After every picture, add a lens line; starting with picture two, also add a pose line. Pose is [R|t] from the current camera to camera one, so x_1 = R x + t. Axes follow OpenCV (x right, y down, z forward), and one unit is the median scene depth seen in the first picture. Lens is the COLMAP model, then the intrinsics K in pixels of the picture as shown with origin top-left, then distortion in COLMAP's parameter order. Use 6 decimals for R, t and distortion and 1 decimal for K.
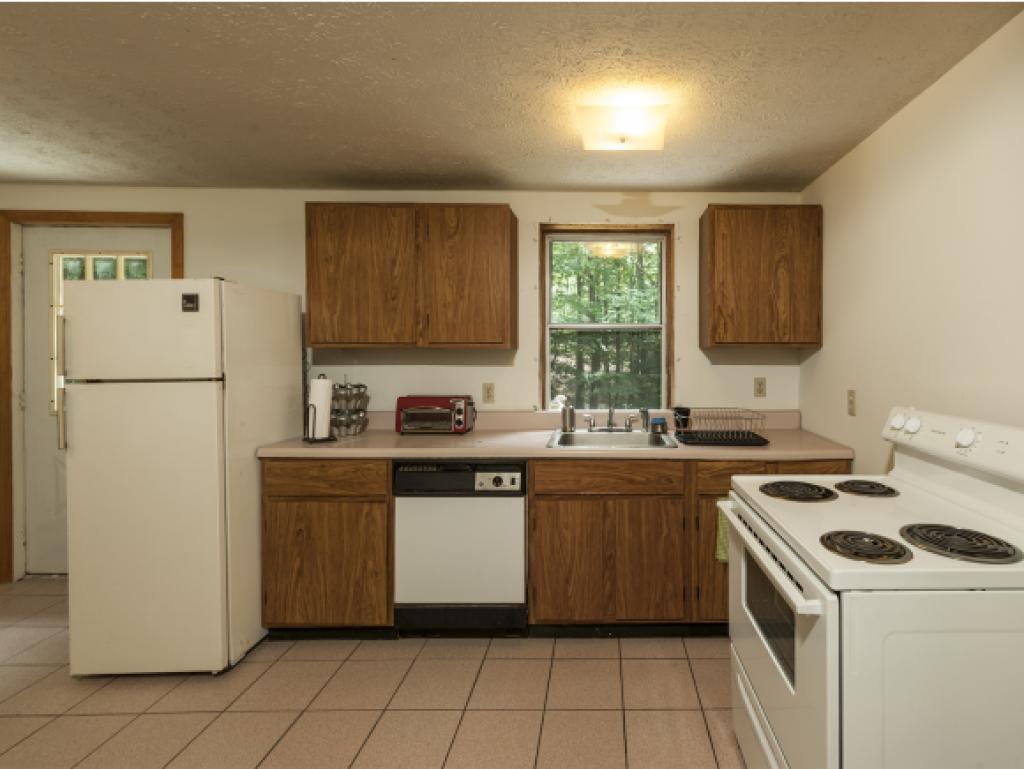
lens RADIAL K [[420.3, 0, 512.0], [0, 420.3, 357.0], [0, 0, 1]] dist [0.002569, -0.000046]
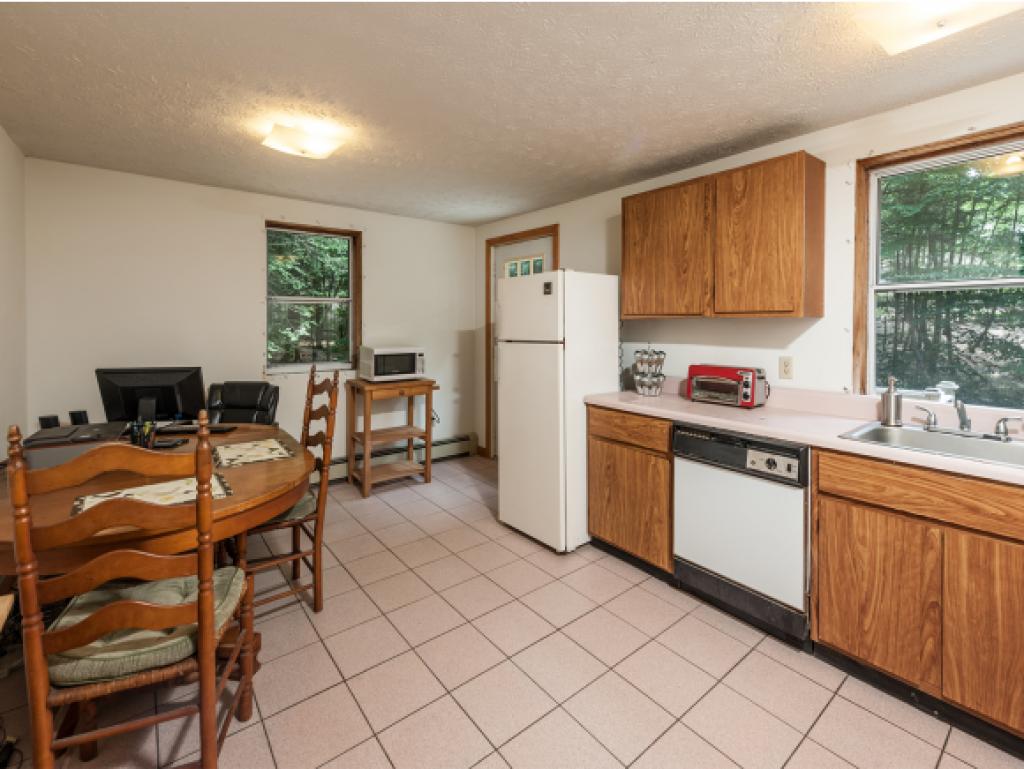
lens RADIAL K [[408.9, 0, 513.1], [0, 408.9, 328.9], [0, 0, 1]] dist [-0.001952, -0.000687]
pose [[0.652901, 0.008031, -0.757401, 0.228656], [-0.004052, 0.999967, 0.007110, -0.000312], [0.757432, -0.001573, 0.652912, -0.000175]]
